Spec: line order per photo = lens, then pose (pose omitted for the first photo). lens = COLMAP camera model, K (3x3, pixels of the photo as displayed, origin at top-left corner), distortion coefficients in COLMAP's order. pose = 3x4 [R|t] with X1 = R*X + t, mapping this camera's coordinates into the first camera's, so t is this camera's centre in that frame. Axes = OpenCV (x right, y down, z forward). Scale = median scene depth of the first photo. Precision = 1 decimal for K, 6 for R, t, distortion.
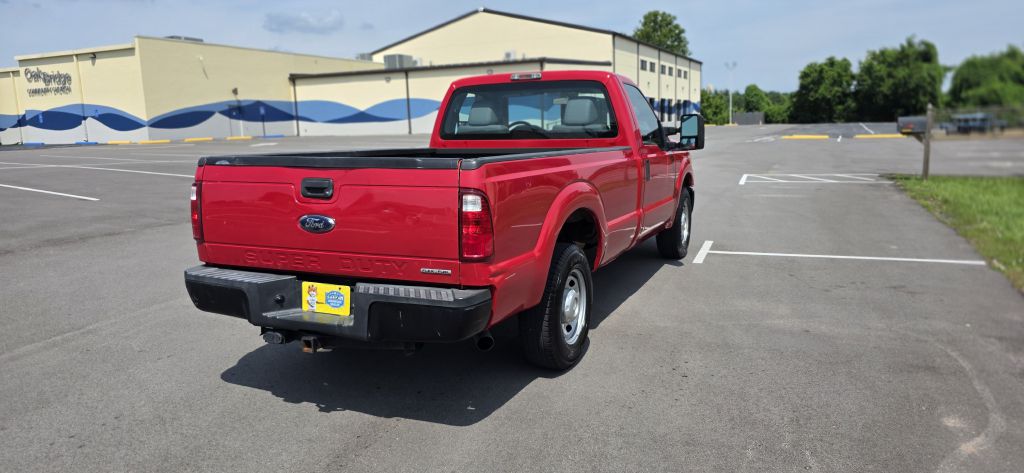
lens RADIAL K [[690.1, 0, 512.5], [0, 690.1, 231.8], [0, 0, 1]] dist [0.063016, -0.062924]
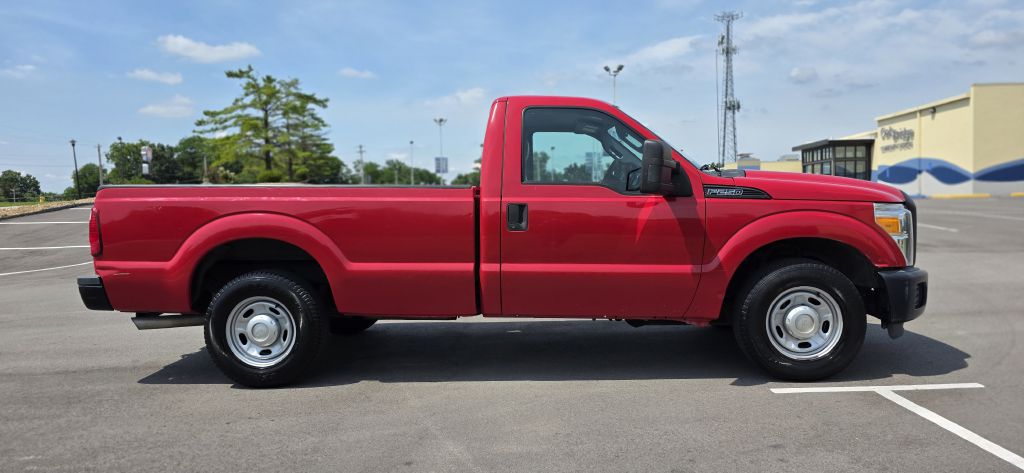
lens RADIAL K [[690.1, 0, 512.5], [0, 690.1, 231.8], [0, 0, 1]] dist [0.063016, -0.062924]
pose [[0.359325, 0.063620, -0.931042, 0.126744], [-0.136533, 0.990522, 0.014992, -0.011591], [0.923171, 0.121731, 0.364605, 0.099745]]
